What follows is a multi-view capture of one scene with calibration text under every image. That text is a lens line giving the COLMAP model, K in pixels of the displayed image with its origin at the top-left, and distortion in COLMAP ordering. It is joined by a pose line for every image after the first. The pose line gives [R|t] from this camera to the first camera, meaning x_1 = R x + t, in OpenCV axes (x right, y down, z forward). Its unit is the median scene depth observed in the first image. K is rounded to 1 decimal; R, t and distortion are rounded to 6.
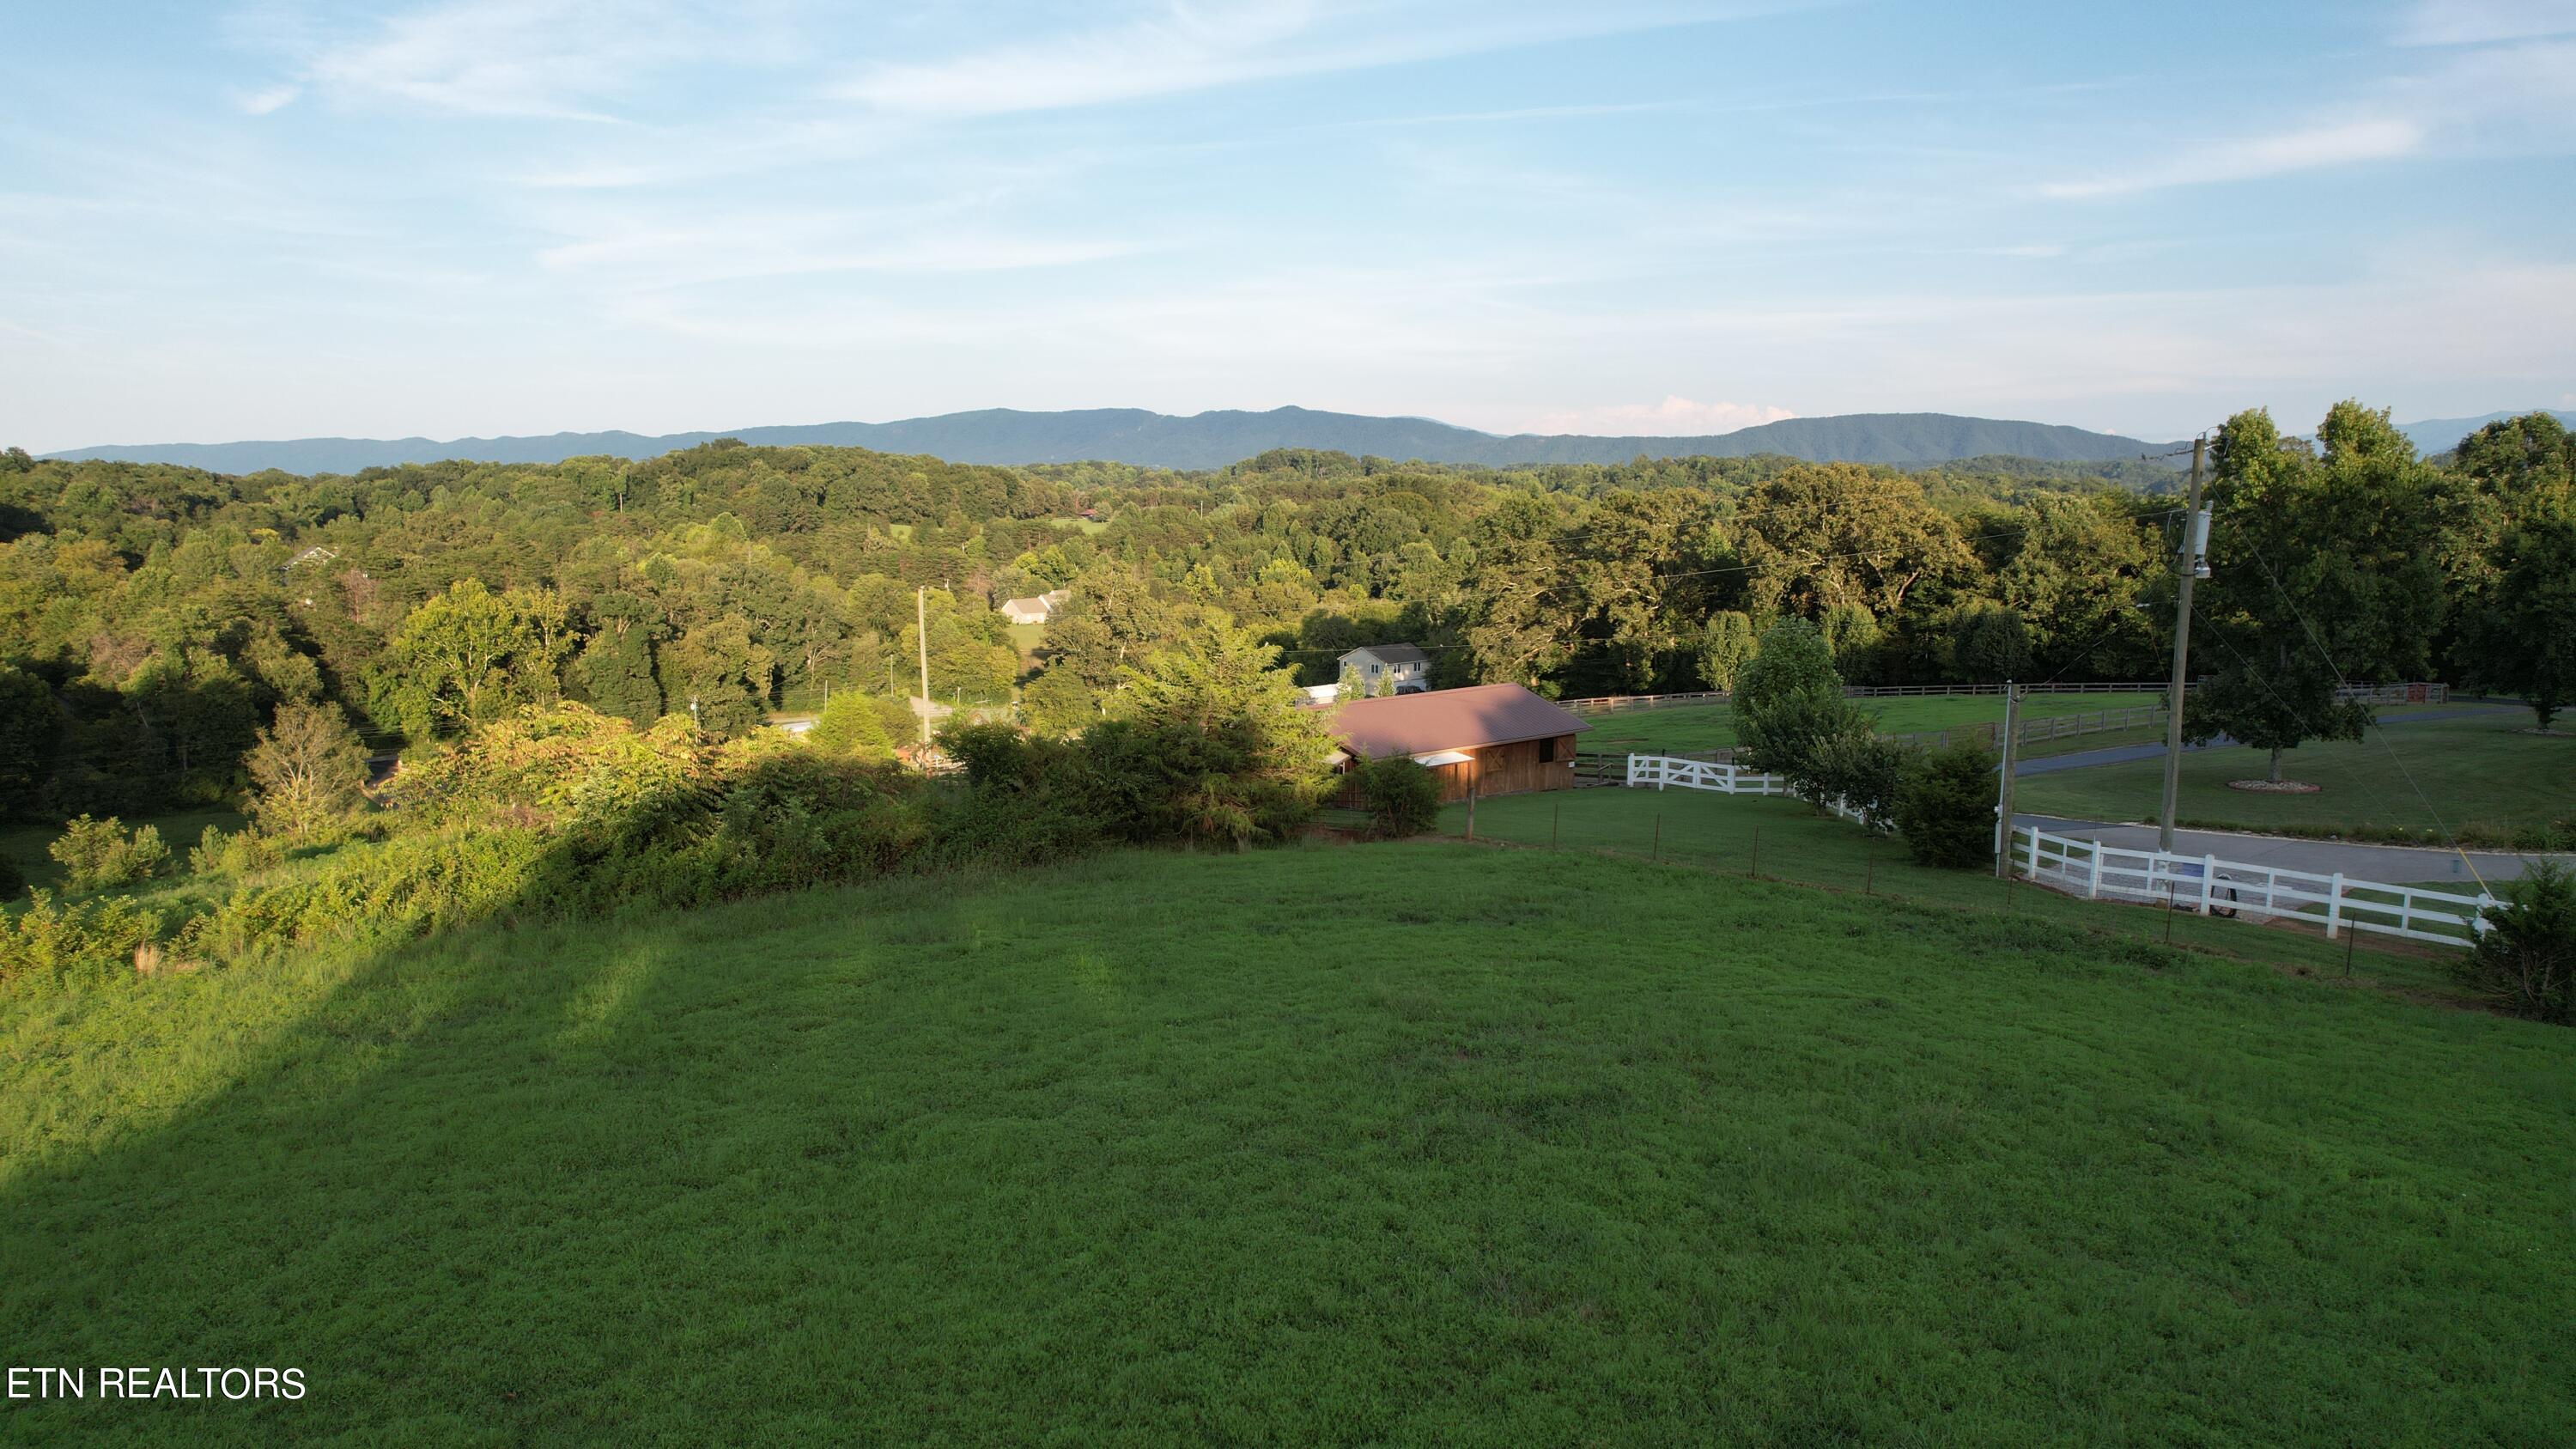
lens RADIAL K [[1646.3, 0, 1291.5], [0, 1646.3, 733.5], [0, 0, 1]] dist [-0.073114, 0.066154]
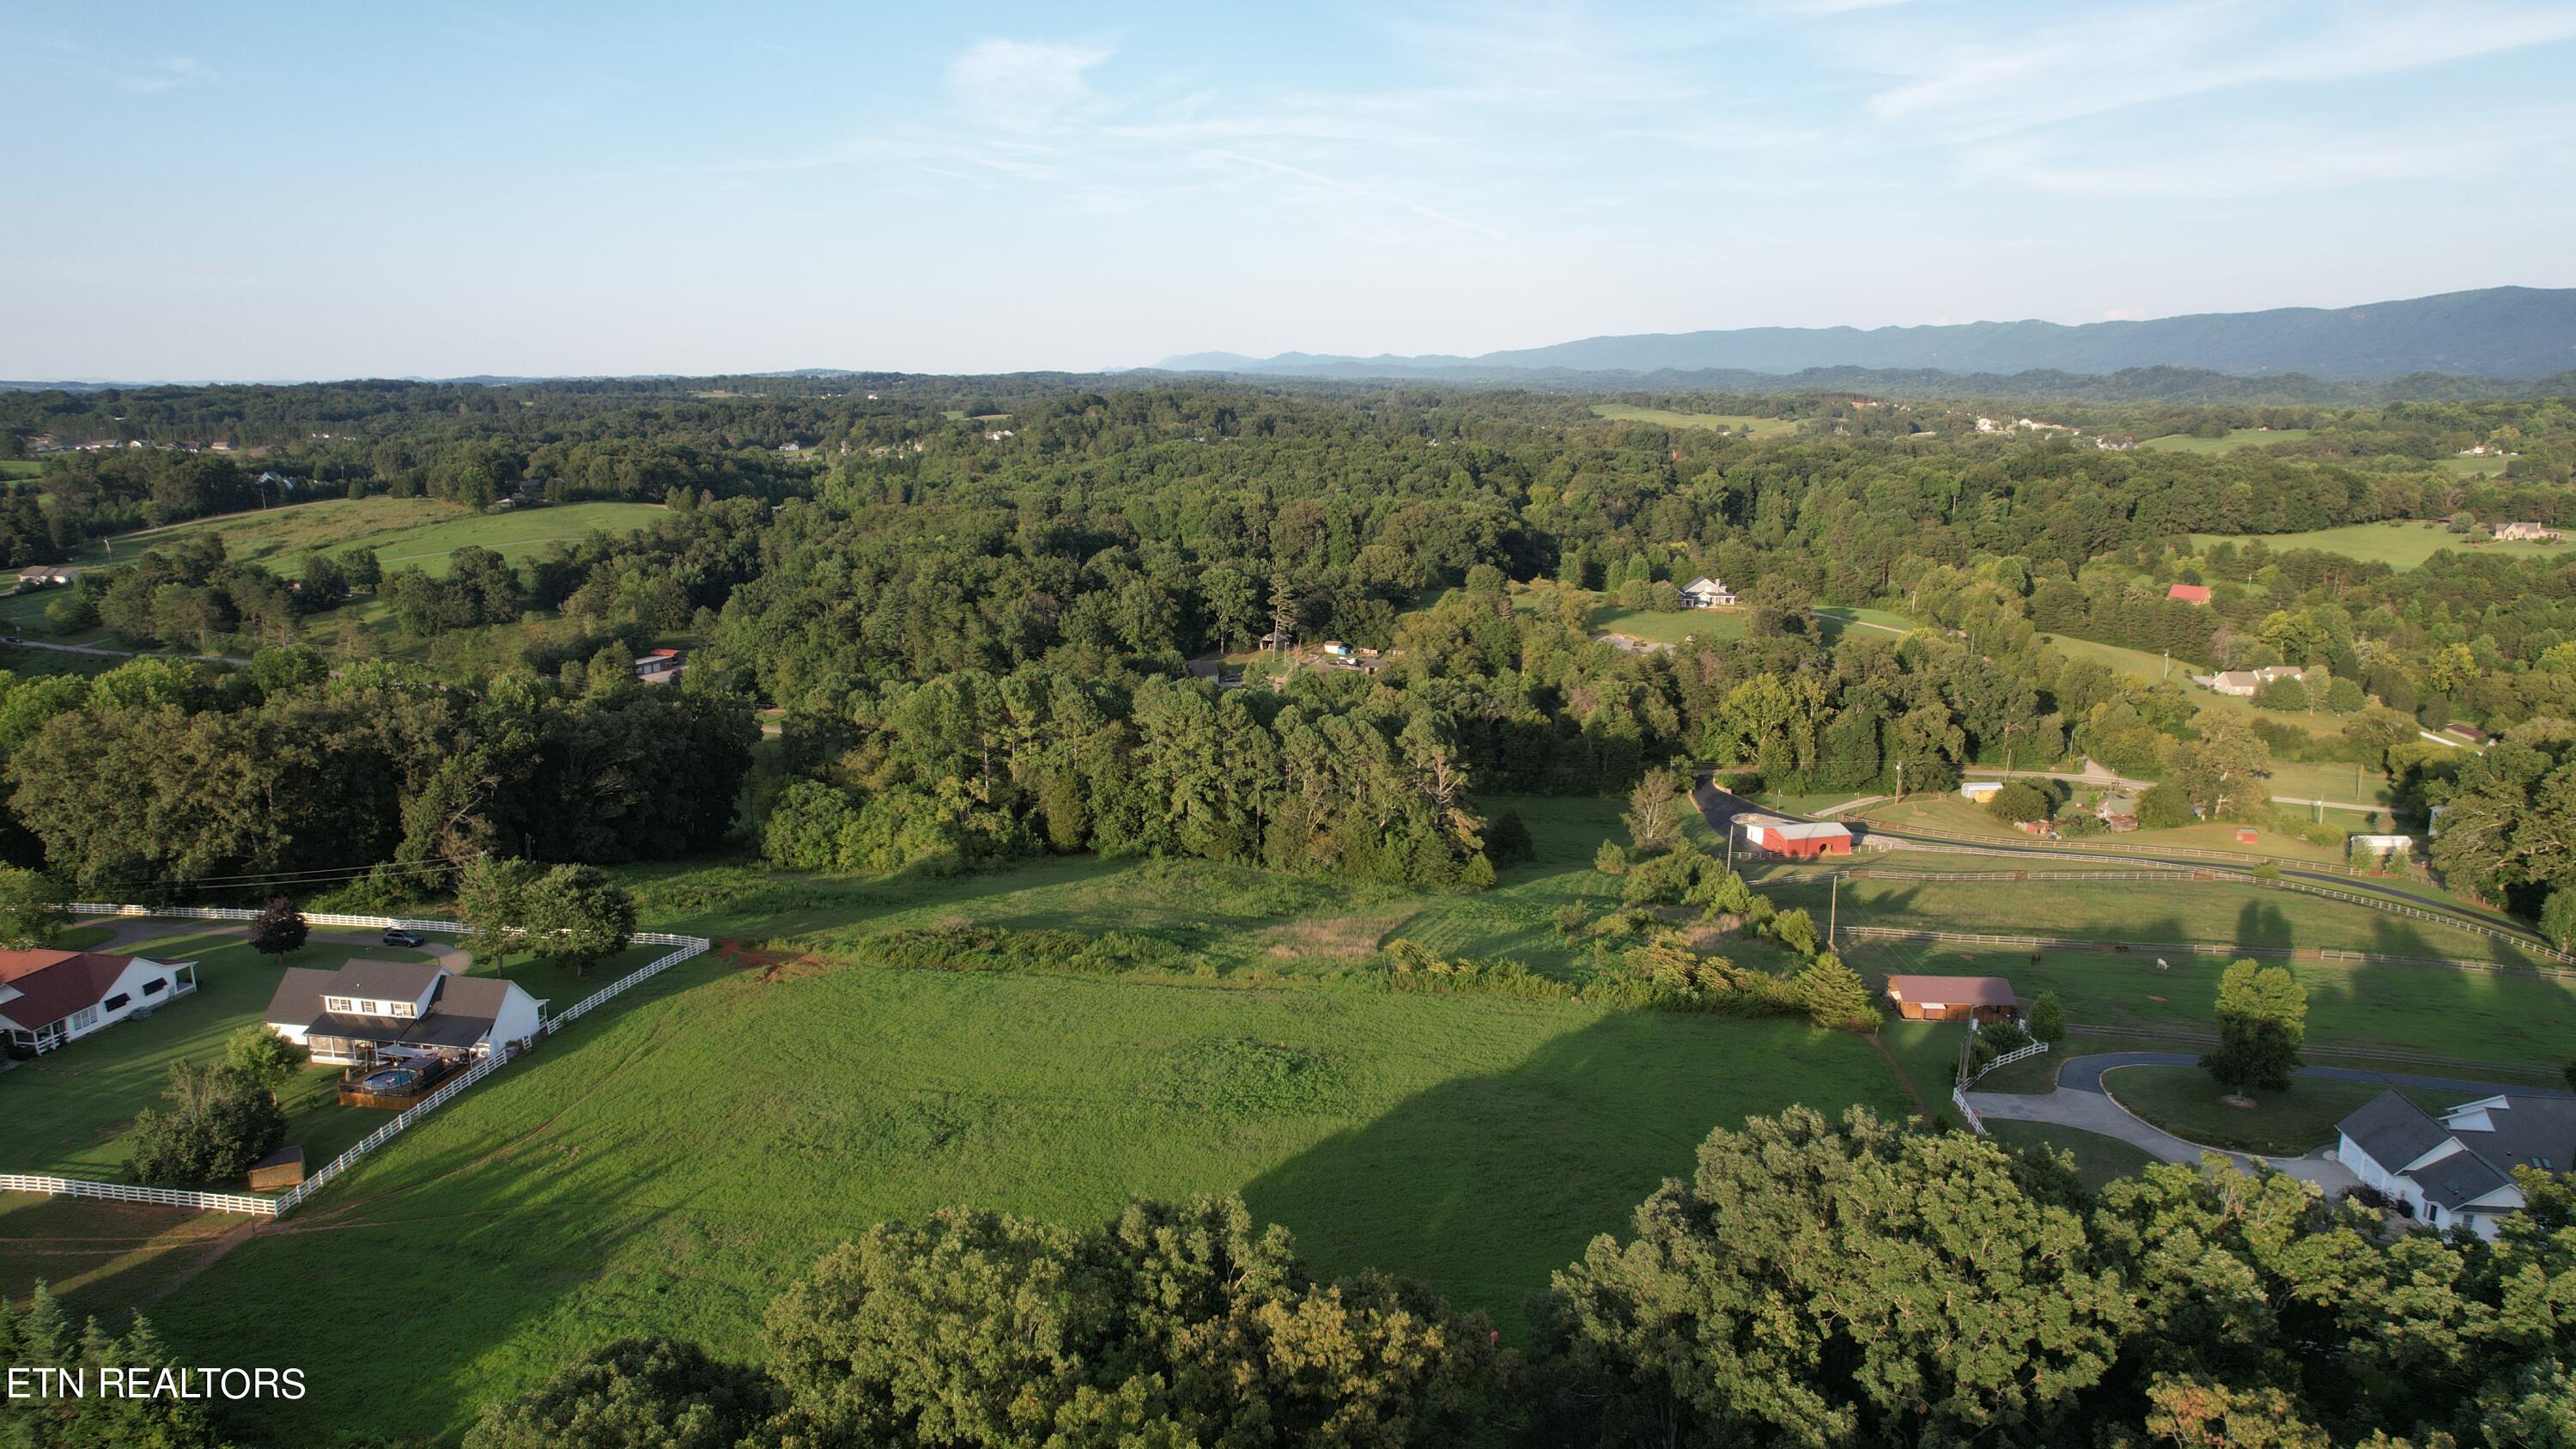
lens RADIAL K [[1646.3, 0, 1295.4], [0, 1646.3, 730.6], [0, 0, 1]] dist [-0.073114, 0.066154]
pose [[0.692667, 0.153913, -0.704644, 0.208840], [-0.105428, 0.988079, 0.112186, -0.111002], [0.713511, -0.003419, 0.700636, -0.308123]]
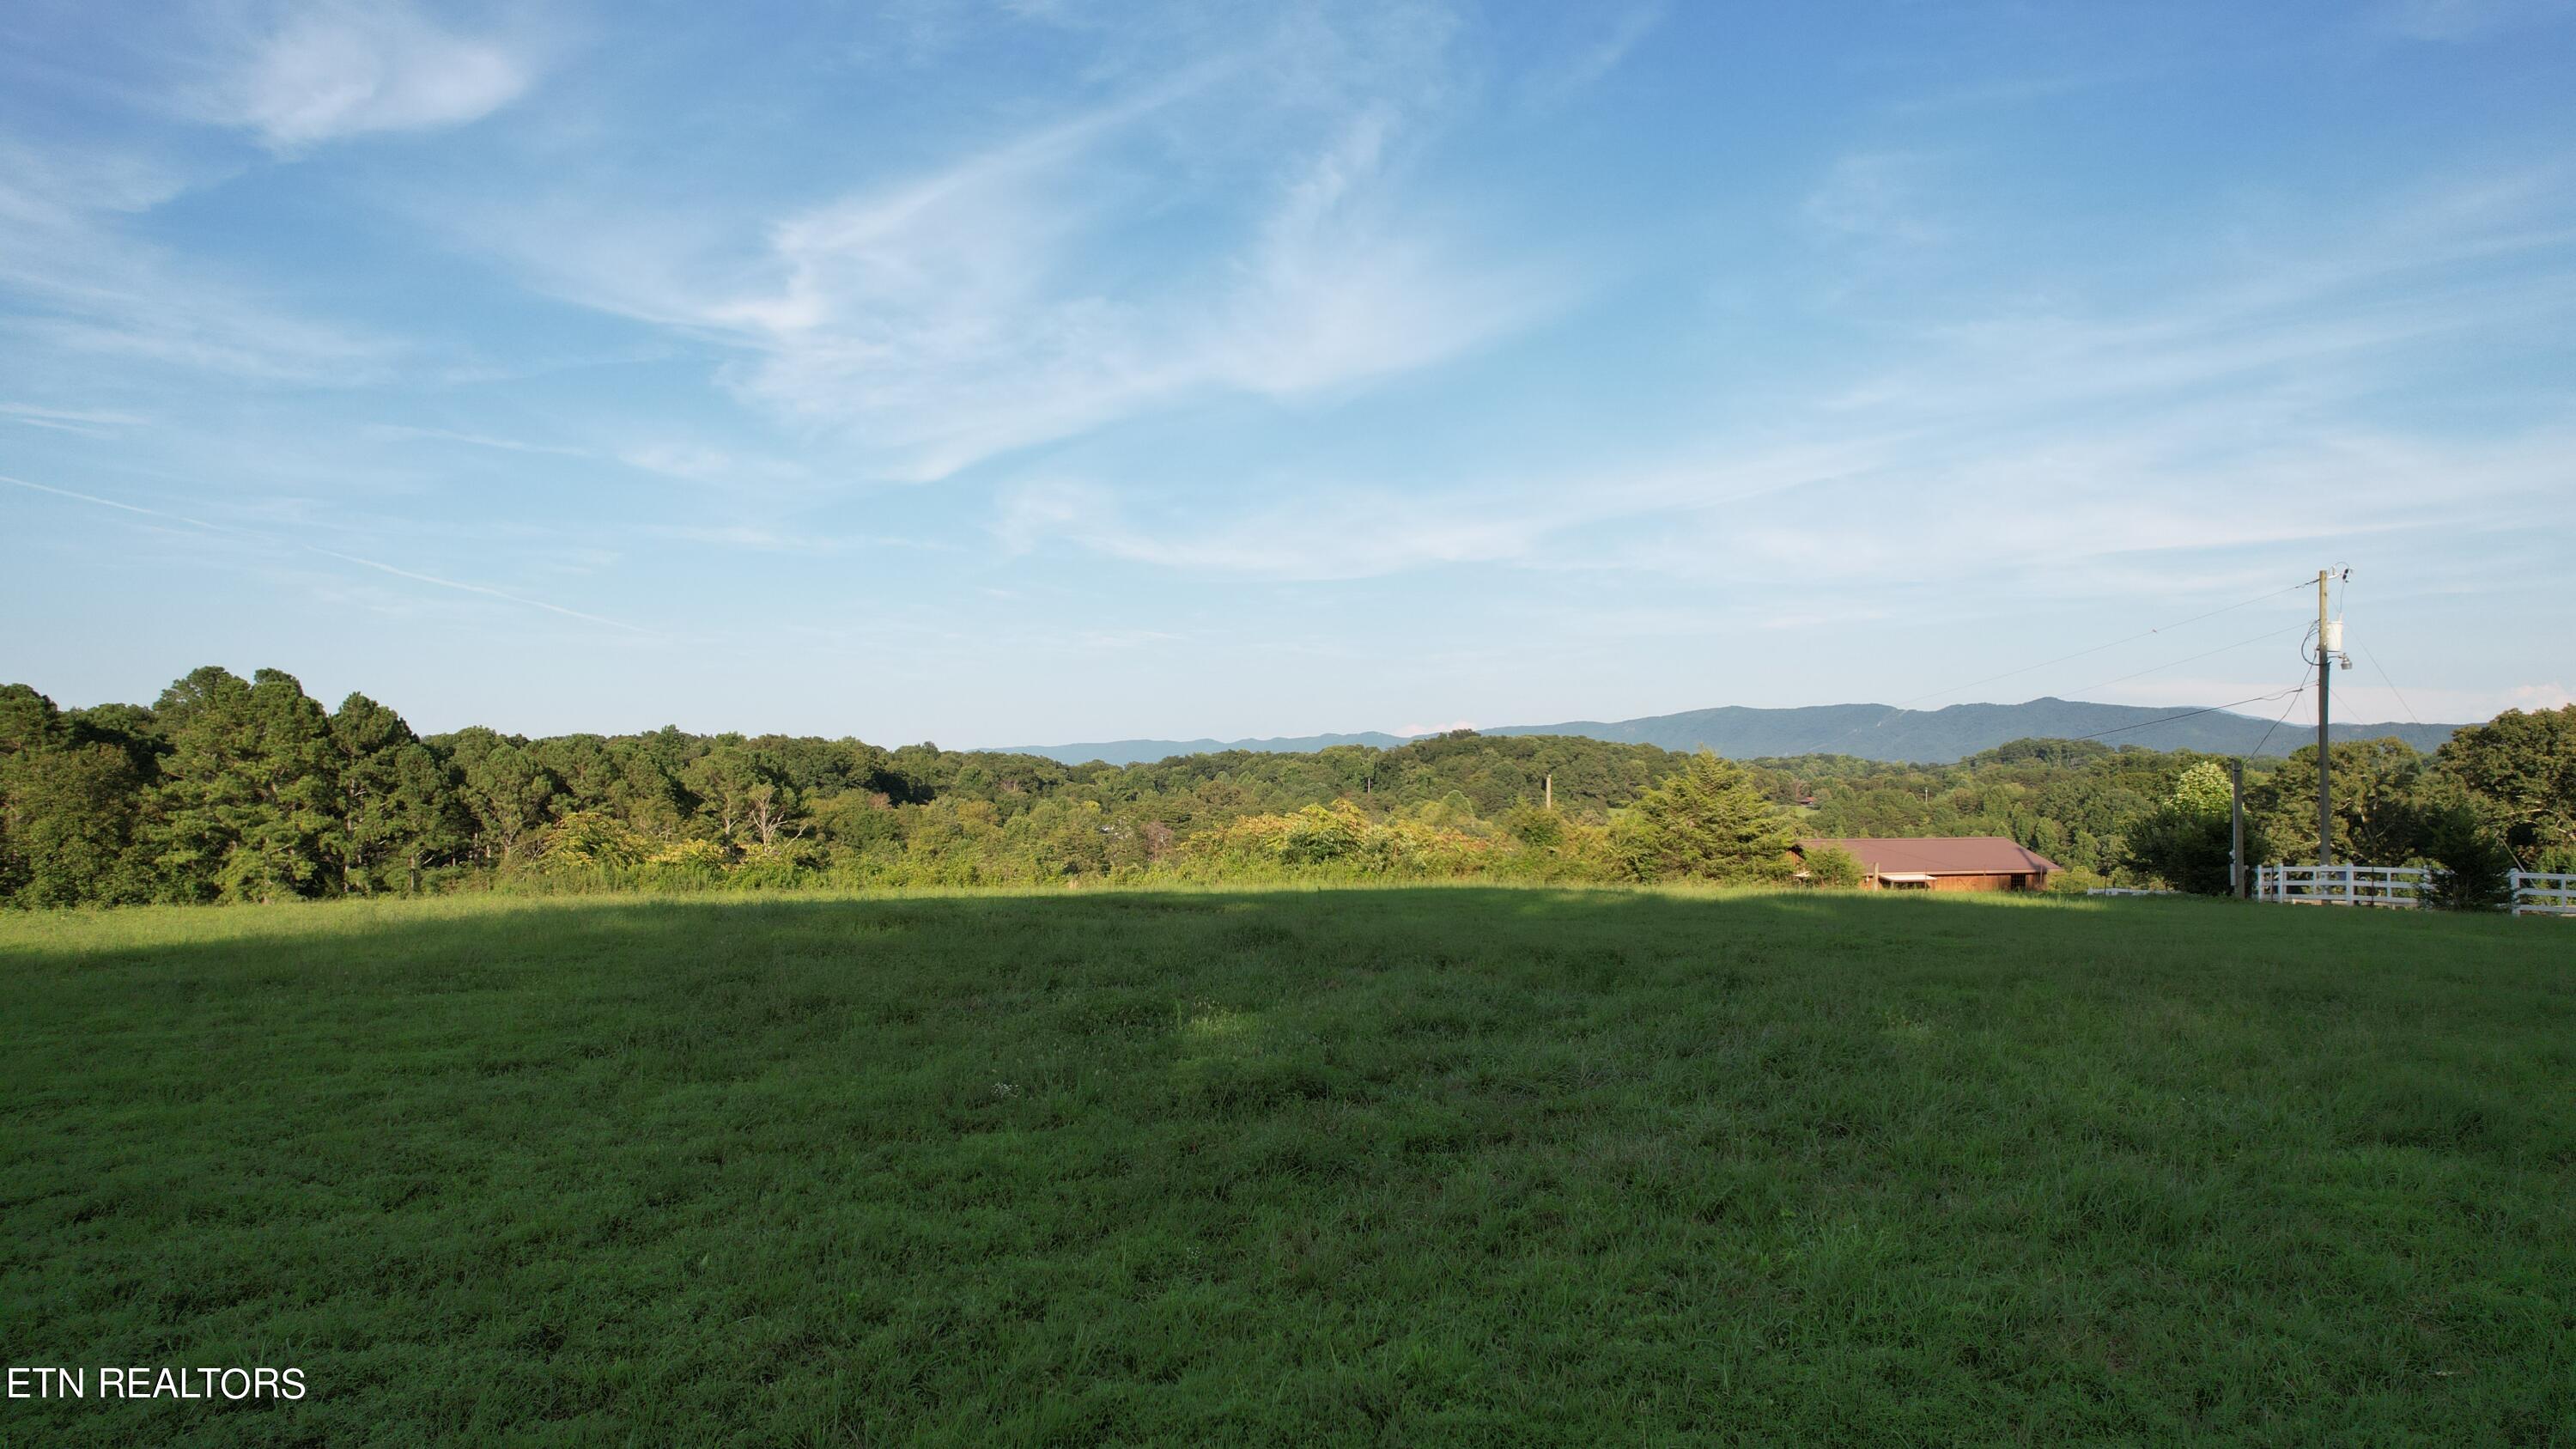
lens RADIAL K [[1646.3, 0, 1291.1], [0, 1646.3, 748.1], [0, 0, 1]] dist [-0.073114, 0.066154]
pose [[0.905791, -0.010396, -0.423597, 0.031268], [-0.062104, 0.985646, -0.156989, 0.023420], [0.419148, 0.168507, 0.892144, -0.058189]]
